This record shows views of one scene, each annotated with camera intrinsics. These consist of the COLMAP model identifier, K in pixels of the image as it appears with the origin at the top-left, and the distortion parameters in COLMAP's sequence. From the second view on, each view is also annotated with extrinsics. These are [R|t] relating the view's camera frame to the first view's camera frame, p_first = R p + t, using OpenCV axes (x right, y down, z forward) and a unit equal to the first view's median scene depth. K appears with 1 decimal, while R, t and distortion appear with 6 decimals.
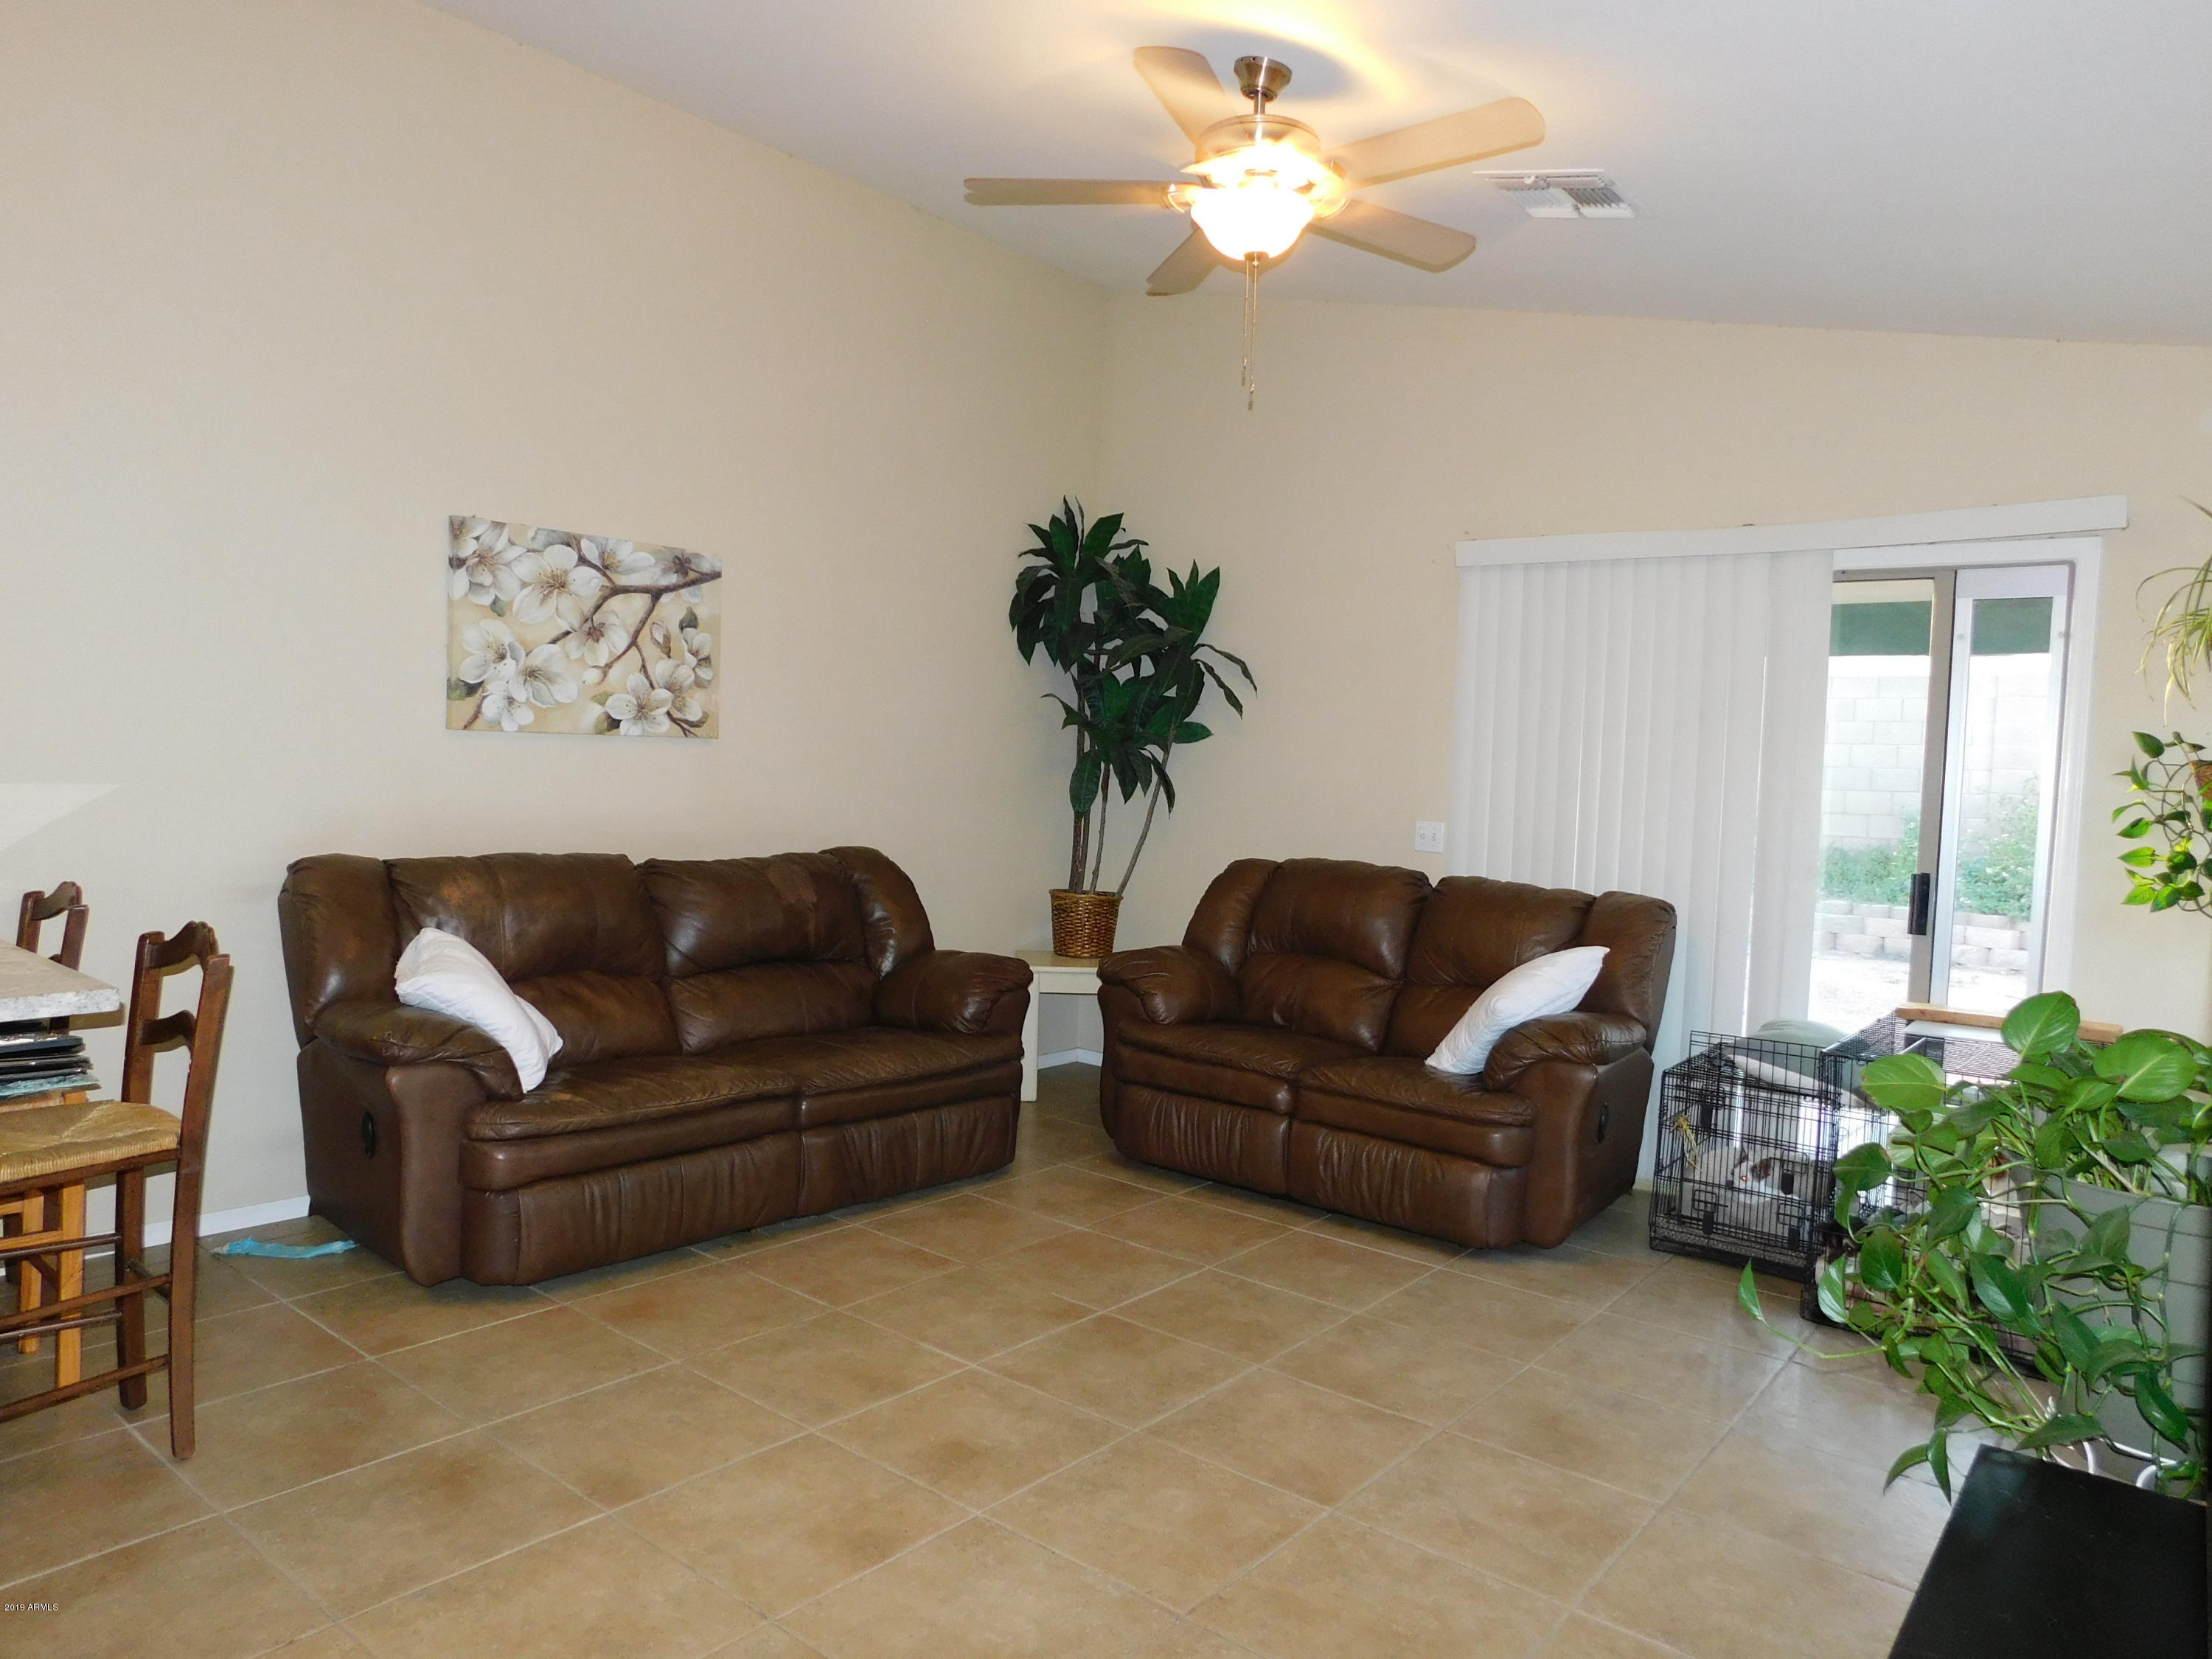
lens RADIAL K [[1463.0, 0, 1094.3], [0, 1463.0, 828.5], [0, 0, 1]] dist [-0.068577, 0.056273]
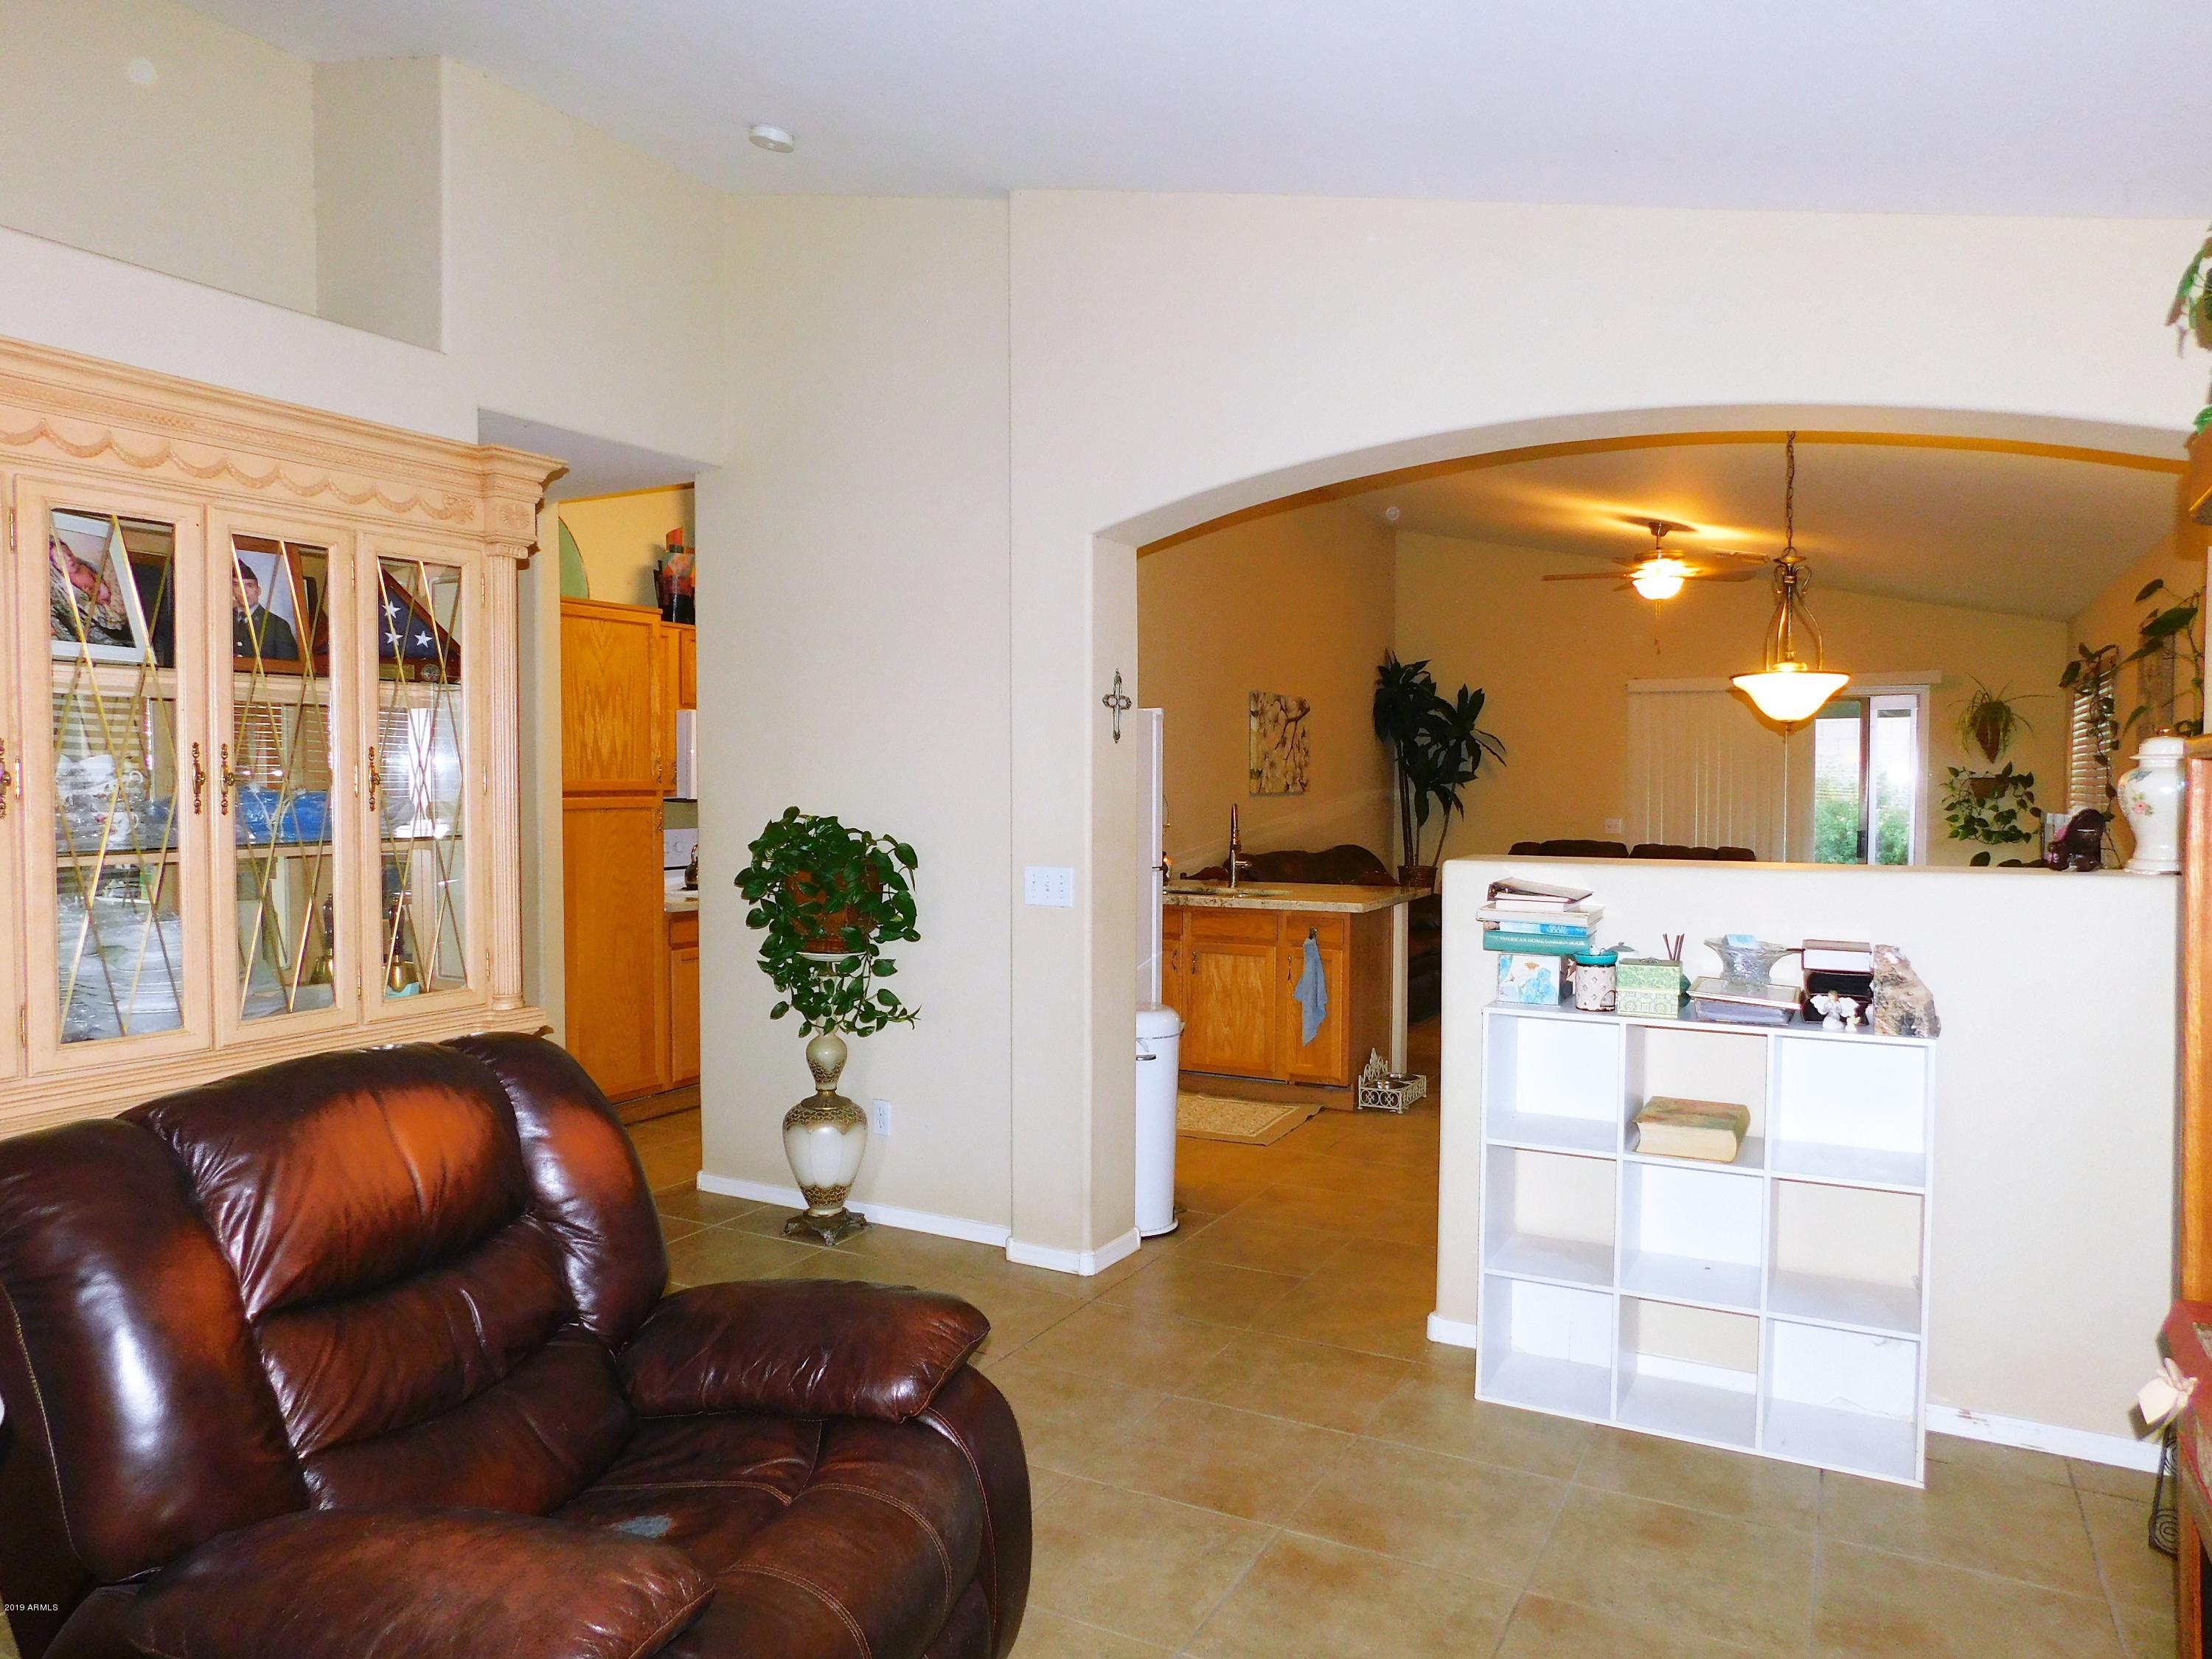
lens RADIAL K [[1486.6, 0, 1106.0], [0, 1486.6, 829.5], [0, 0, 1]] dist [-0.074781, 0.060897]
pose [[0.977776, -0.045513, 0.204651, -1.033699], [0.047990, 0.998822, -0.007156, -0.010754], [-0.204084, 0.016818, 0.978809, -0.993766]]
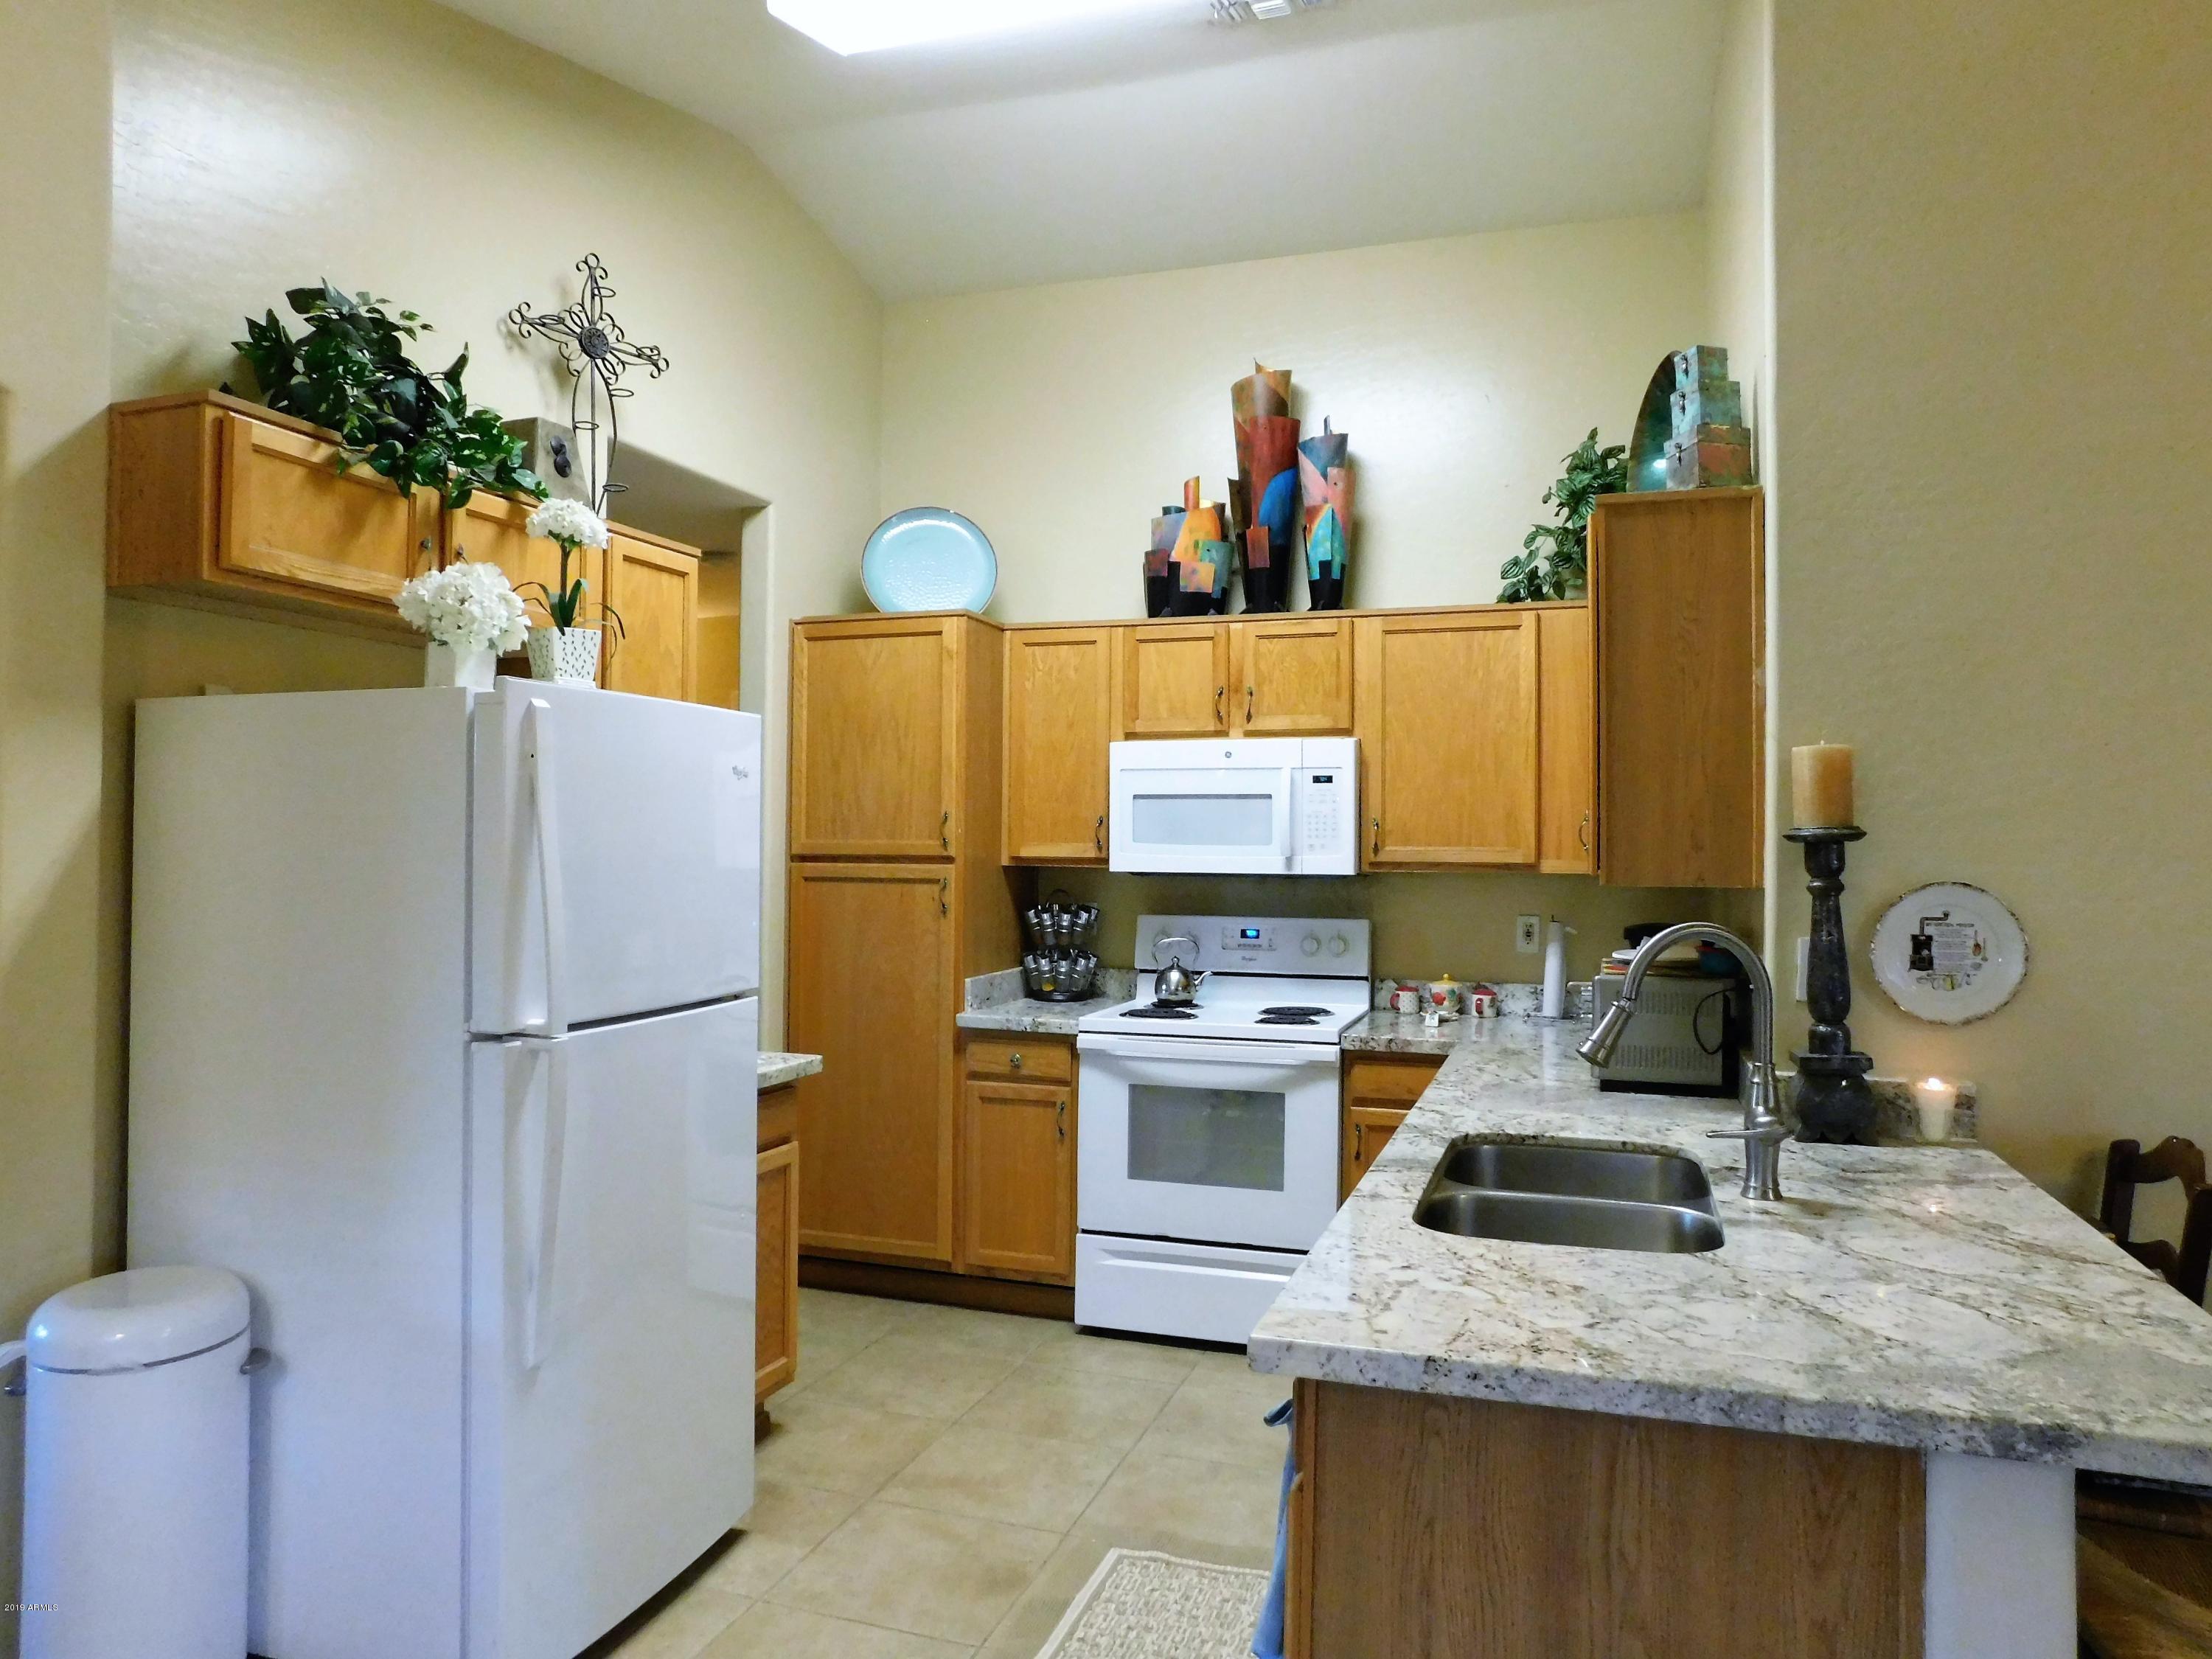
lens RADIAL K [[1463.0, 0, 1094.3], [0, 1463.0, 828.5], [0, 0, 1]] dist [-0.068577, 0.056273]
pose [[0.356237, -0.049183, -0.933100, -0.184536], [-0.042013, 0.996761, -0.068578, -0.032523], [0.933451, 0.063632, 0.353017, 0.186525]]
